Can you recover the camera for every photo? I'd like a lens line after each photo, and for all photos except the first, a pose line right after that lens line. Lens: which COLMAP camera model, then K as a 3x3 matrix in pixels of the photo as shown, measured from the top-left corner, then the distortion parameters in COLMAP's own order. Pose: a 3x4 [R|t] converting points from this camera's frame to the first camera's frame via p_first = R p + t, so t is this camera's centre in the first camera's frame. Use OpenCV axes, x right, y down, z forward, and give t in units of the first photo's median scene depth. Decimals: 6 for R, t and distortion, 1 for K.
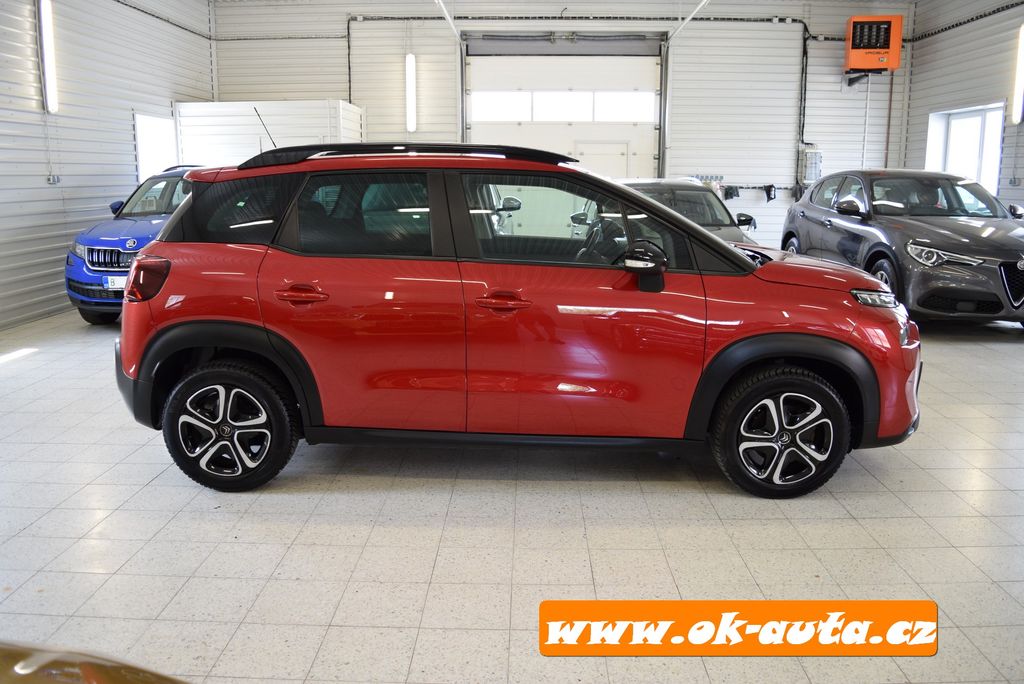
lens RADIAL K [[800.4, 0, 515.1], [0, 800.4, 342.1], [0, 0, 1]] dist [-0.089768, 0.013850]
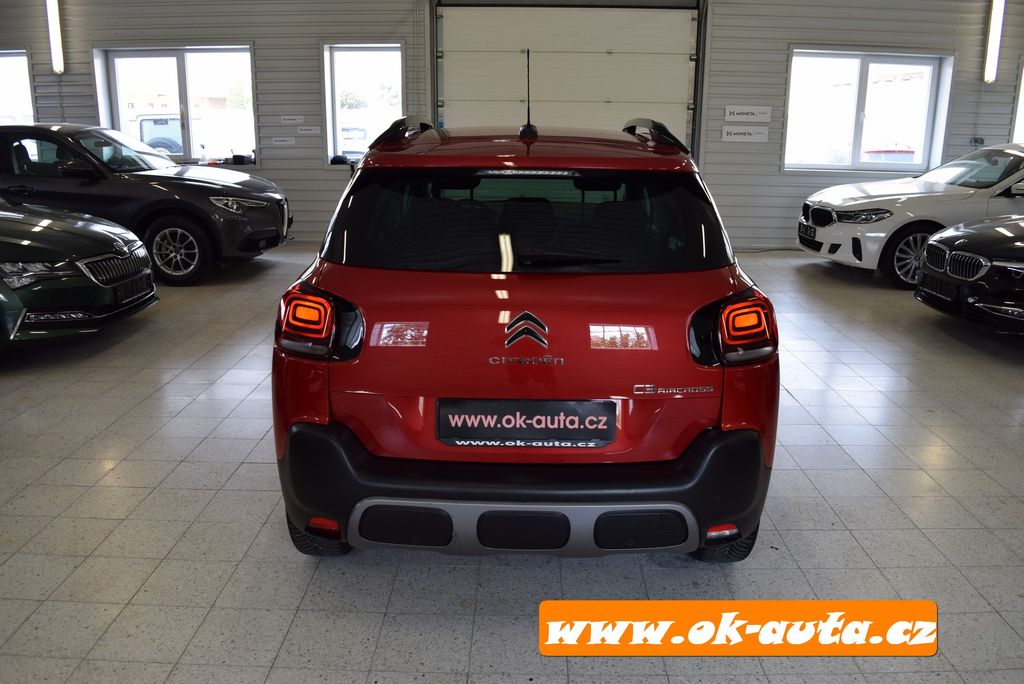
lens RADIAL K [[800.4, 0, 515.1], [0, 800.4, 342.1], [0, 0, 1]] dist [-0.089768, 0.013850]
pose [[-0.002242, -0.270229, 0.962794, -0.317966], [0.194001, 0.944386, 0.265514, -0.079605], [-0.980999, 0.187379, 0.050307, 0.330563]]
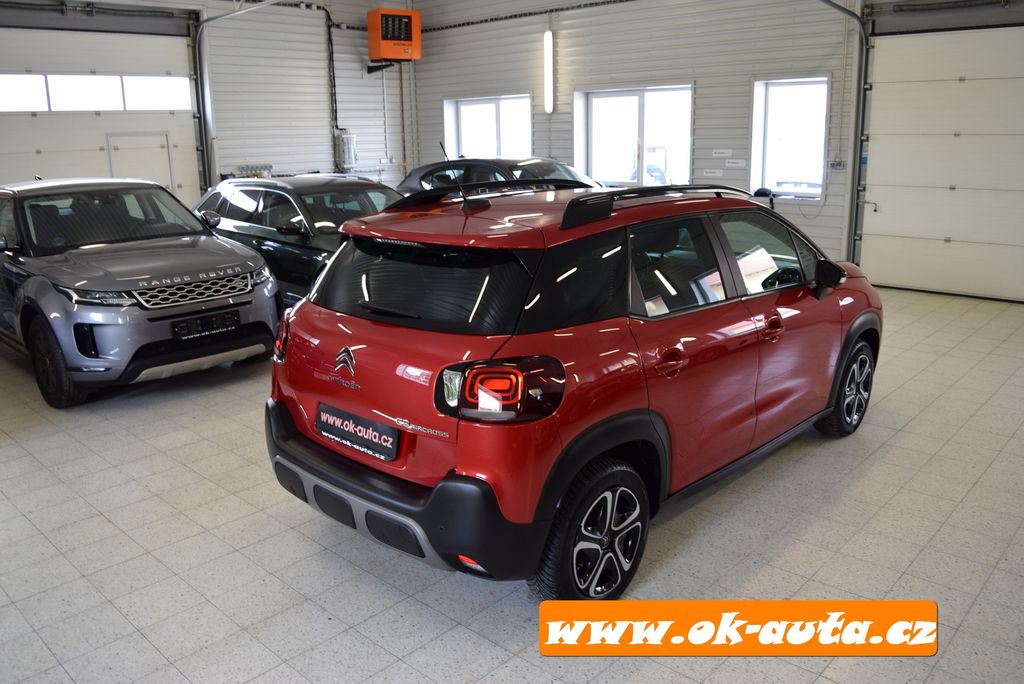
lens RADIAL K [[800.4, 0, 515.1], [0, 800.4, 342.1], [0, 0, 1]] dist [-0.089768, 0.013850]
pose [[0.669187, -0.197863, 0.716267, -0.283078], [0.169988, 0.979100, 0.111654, -0.058206], [-0.723390, 0.047039, 0.688836, 0.137890]]
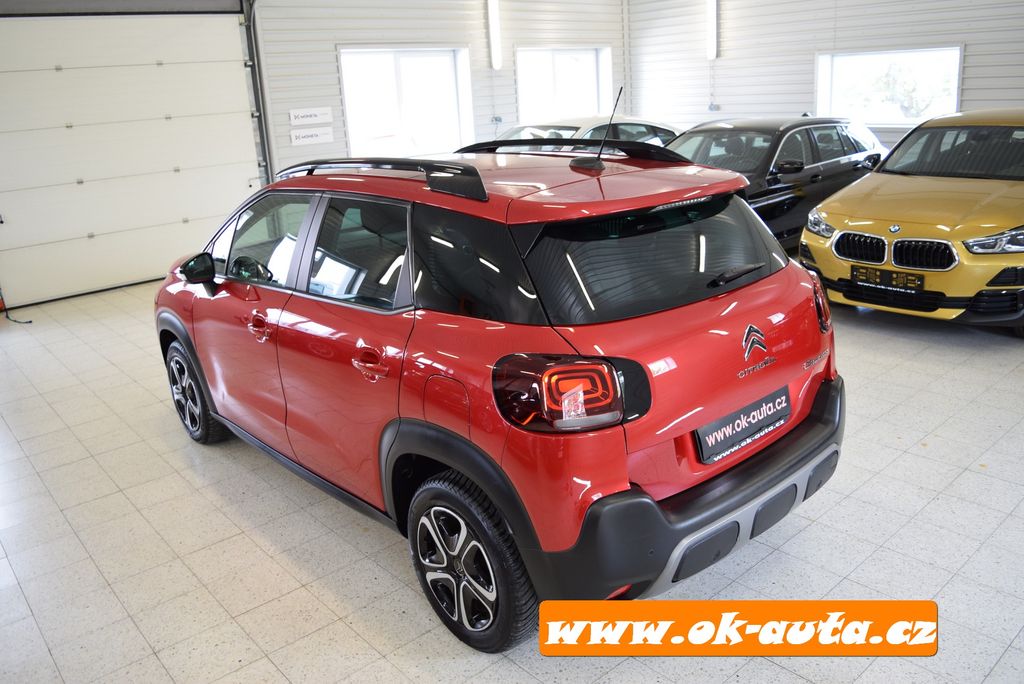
lens RADIAL K [[800.4, 0, 515.1], [0, 800.4, 342.1], [0, 0, 1]] dist [-0.089768, 0.013850]
pose [[-0.668510, -0.185100, 0.720300, -0.251043], [0.206212, 0.884420, 0.418661, -0.129129], [-0.714542, 0.428414, -0.553074, 0.487044]]
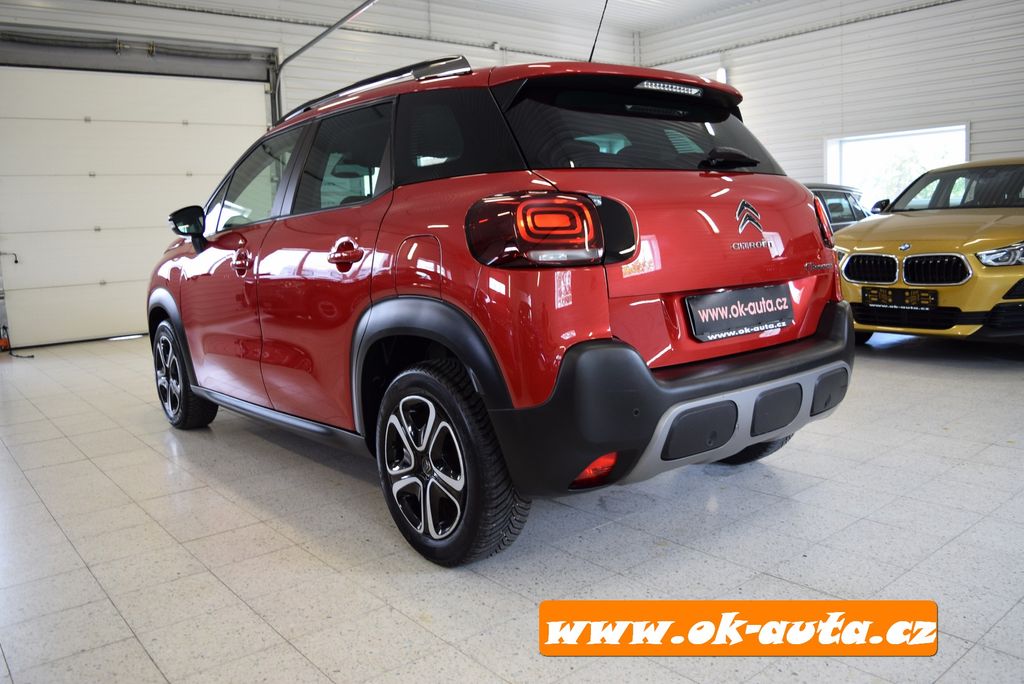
lens RADIAL K [[800.4, 0, 515.1], [0, 800.4, 342.1], [0, 0, 1]] dist [-0.089768, 0.013850]
pose [[-0.648587, -0.081867, 0.756725, -0.255777], [0.190722, 0.945001, 0.265703, -0.066932], [-0.736858, 0.316656, -0.597301, 0.495542]]
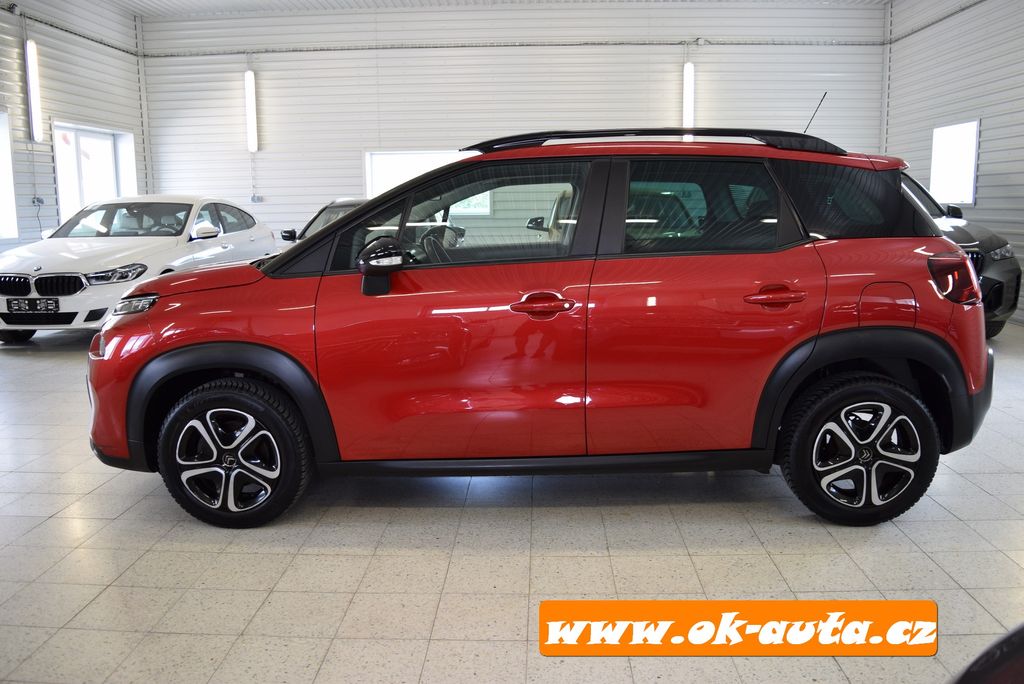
lens RADIAL K [[800.4, 0, 515.1], [0, 800.4, 342.1], [0, 0, 1]] dist [-0.089768, 0.013850]
pose [[-0.999842, 0.004902, 0.017113, 0.001633], [0.010809, 0.930999, 0.364862, -0.116343], [-0.014144, 0.364989, -0.930904, 0.624363]]
